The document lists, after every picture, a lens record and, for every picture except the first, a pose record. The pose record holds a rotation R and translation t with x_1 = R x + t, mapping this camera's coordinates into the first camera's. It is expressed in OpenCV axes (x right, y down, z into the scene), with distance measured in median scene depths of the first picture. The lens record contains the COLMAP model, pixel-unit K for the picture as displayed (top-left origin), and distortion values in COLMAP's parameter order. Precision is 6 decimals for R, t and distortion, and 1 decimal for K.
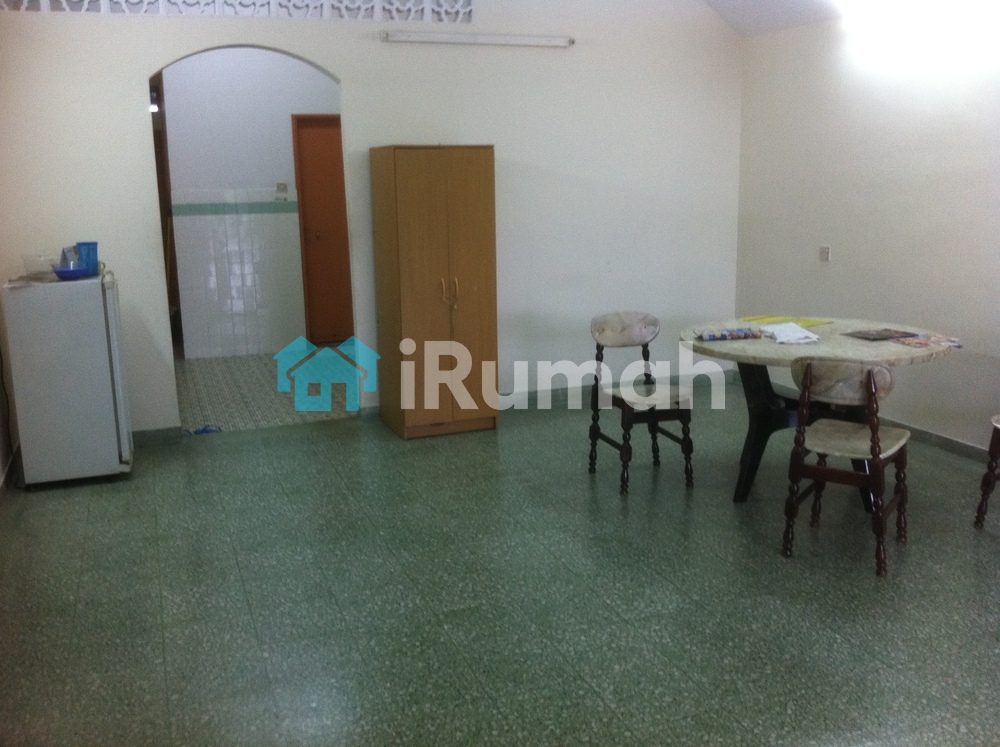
lens RADIAL K [[960.6, 0, 500.0], [0, 960.6, 373.5], [0, 0, 1]] dist [0.137754, -0.404251]
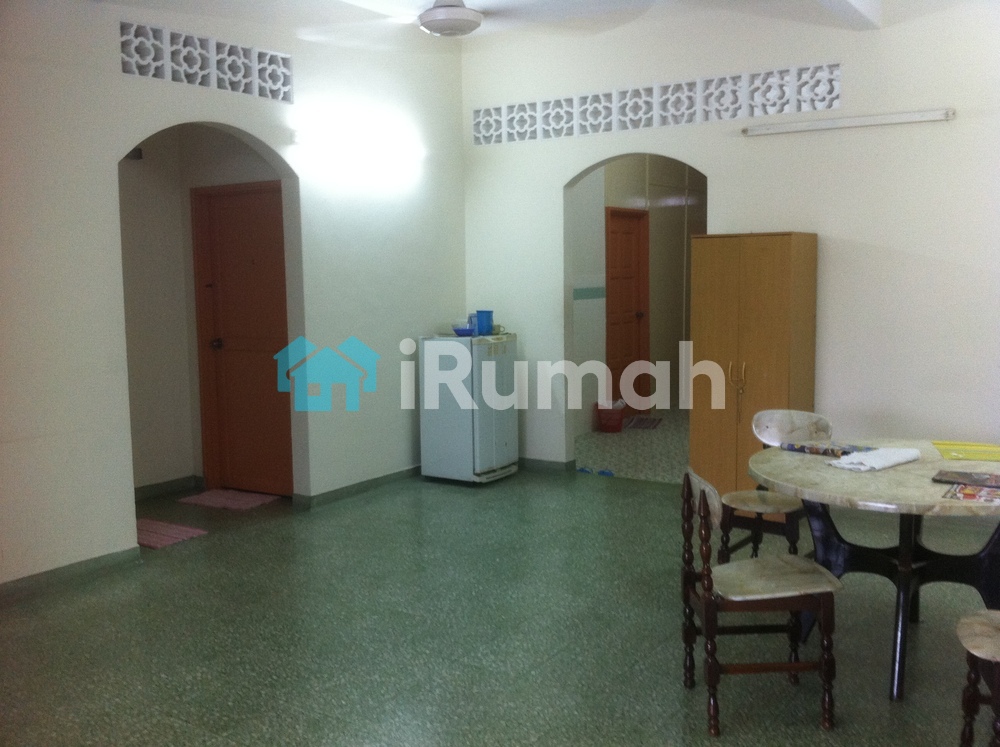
lens RADIAL K [[960.6, 0, 500.0], [0, 960.6, 373.5], [0, 0, 1]] dist [0.137754, -0.404251]
pose [[0.578538, 0.098828, -0.809646, 0.709061], [-0.161133, 0.986918, 0.005328, -0.059569], [0.799581, 0.127378, 0.586894, 0.234673]]
